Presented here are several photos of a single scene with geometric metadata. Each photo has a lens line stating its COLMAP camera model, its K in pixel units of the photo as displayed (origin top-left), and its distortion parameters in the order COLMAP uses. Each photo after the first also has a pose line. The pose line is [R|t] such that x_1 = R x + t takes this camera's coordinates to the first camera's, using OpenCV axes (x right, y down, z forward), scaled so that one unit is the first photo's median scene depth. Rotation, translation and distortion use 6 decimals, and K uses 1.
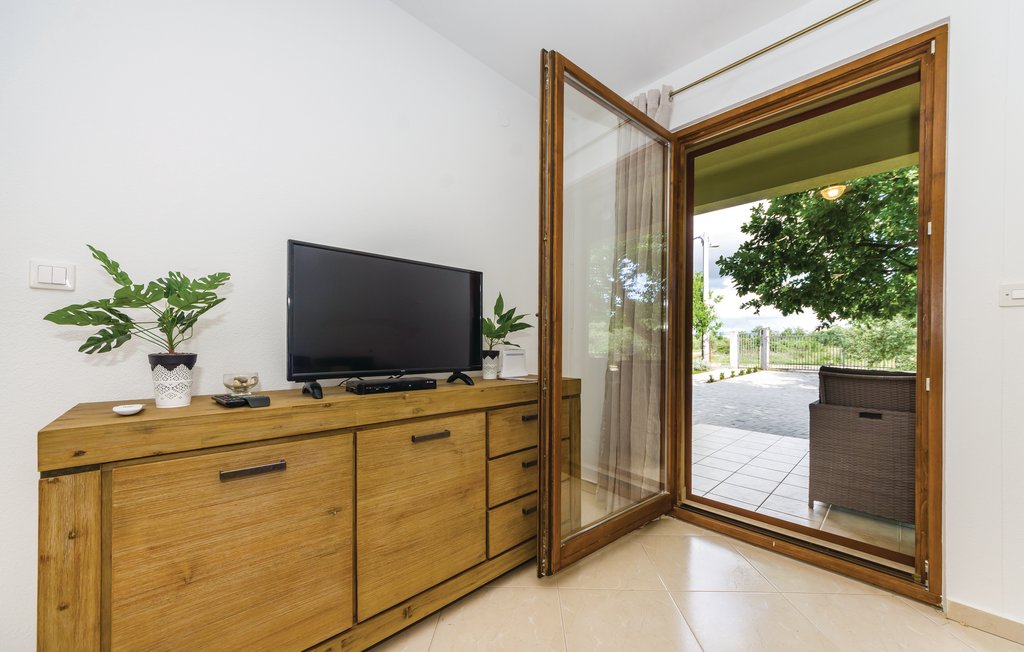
lens RADIAL K [[373.0, 0, 535.4], [0, 373.0, 350.3], [0, 0, 1]] dist [0.000513, -0.000298]
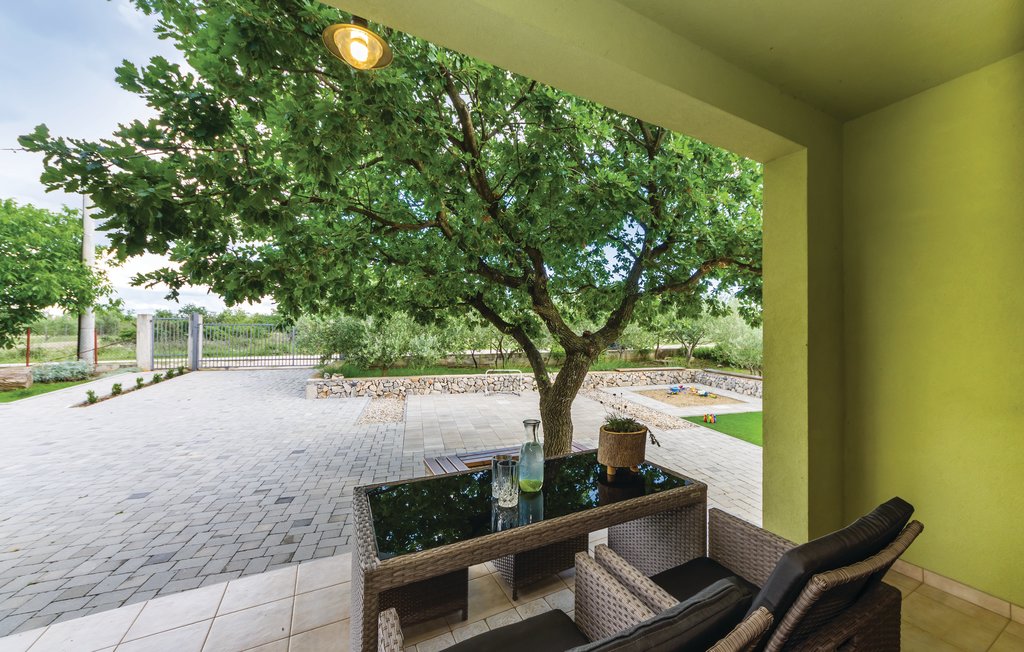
lens RADIAL K [[373.0, 0, 511.5], [0, 373.0, 329.8], [0, 0, 1]] dist [0.000513, -0.000298]
pose [[0.315797, -0.003029, 0.948822, 0.221323], [0.000865, 0.999995, 0.002904, -0.048392], [-0.948826, -0.000097, 0.315798, 0.346402]]
